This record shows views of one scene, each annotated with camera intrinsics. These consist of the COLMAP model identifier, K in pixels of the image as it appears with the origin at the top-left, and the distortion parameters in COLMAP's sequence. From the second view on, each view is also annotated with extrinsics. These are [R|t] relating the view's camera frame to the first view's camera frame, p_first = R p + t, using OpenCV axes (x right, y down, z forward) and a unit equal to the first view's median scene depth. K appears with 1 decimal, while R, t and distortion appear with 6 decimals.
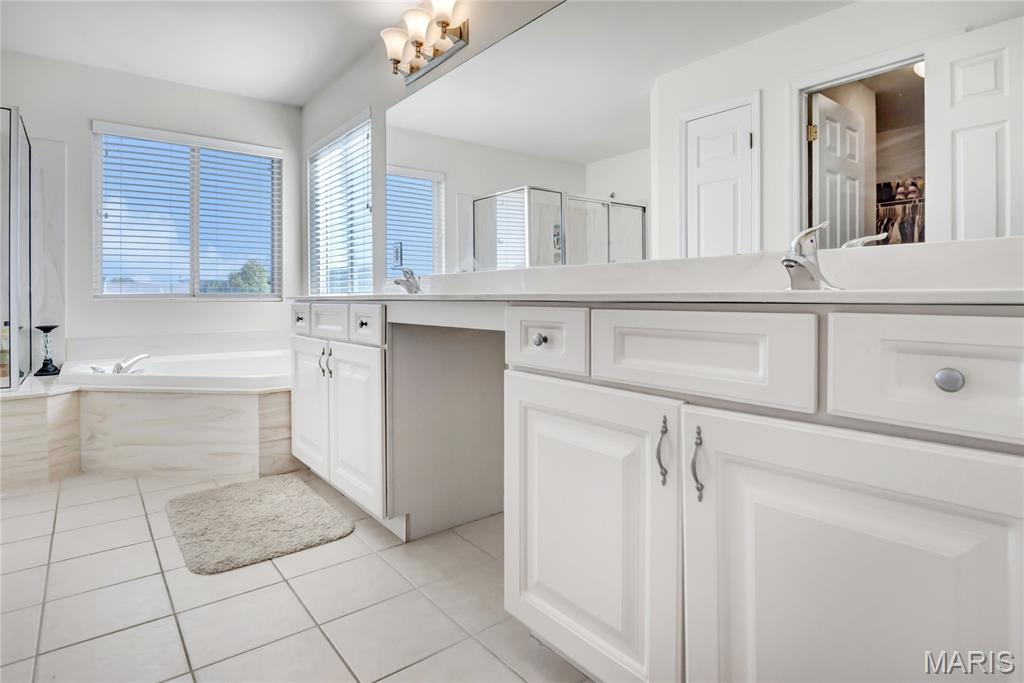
lens RADIAL K [[539.2, 0, 508.9], [0, 539.2, 286.0], [0, 0, 1]] dist [-0.031506, -0.000056]
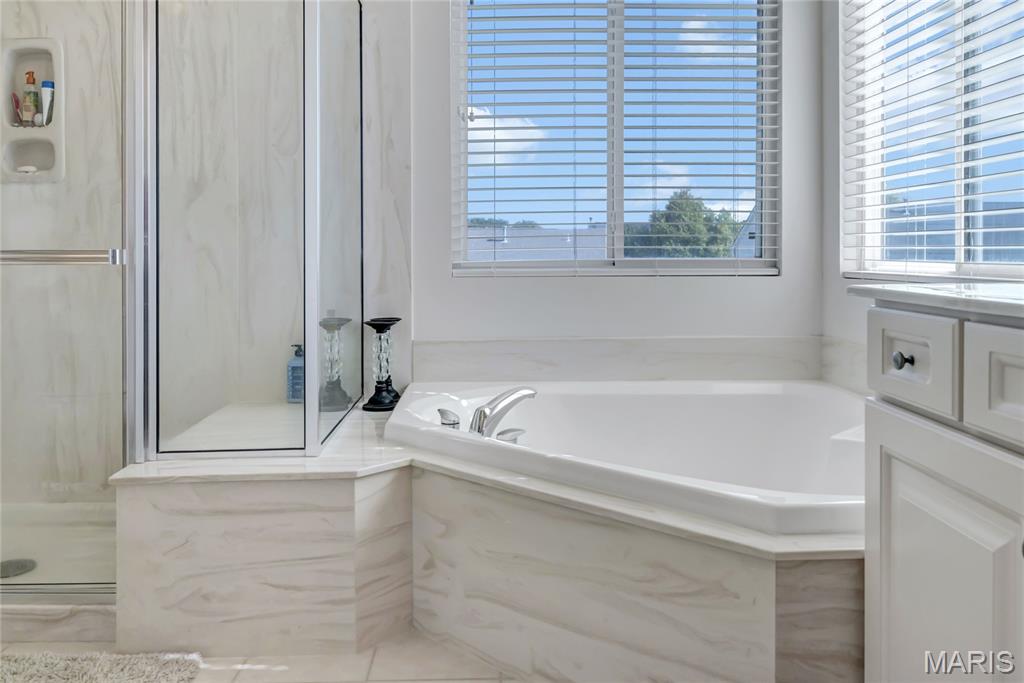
lens RADIAL K [[825.5, 0, 513.4], [0, 825.5, 340.2], [0, 0, 1]] dist [-0.010192, 0.001168]
pose [[0.798758, 0.069625, -0.597610, -0.273213], [0.010908, 0.991442, 0.130088, -0.019318], [0.601553, -0.110428, 0.791164, 0.444120]]
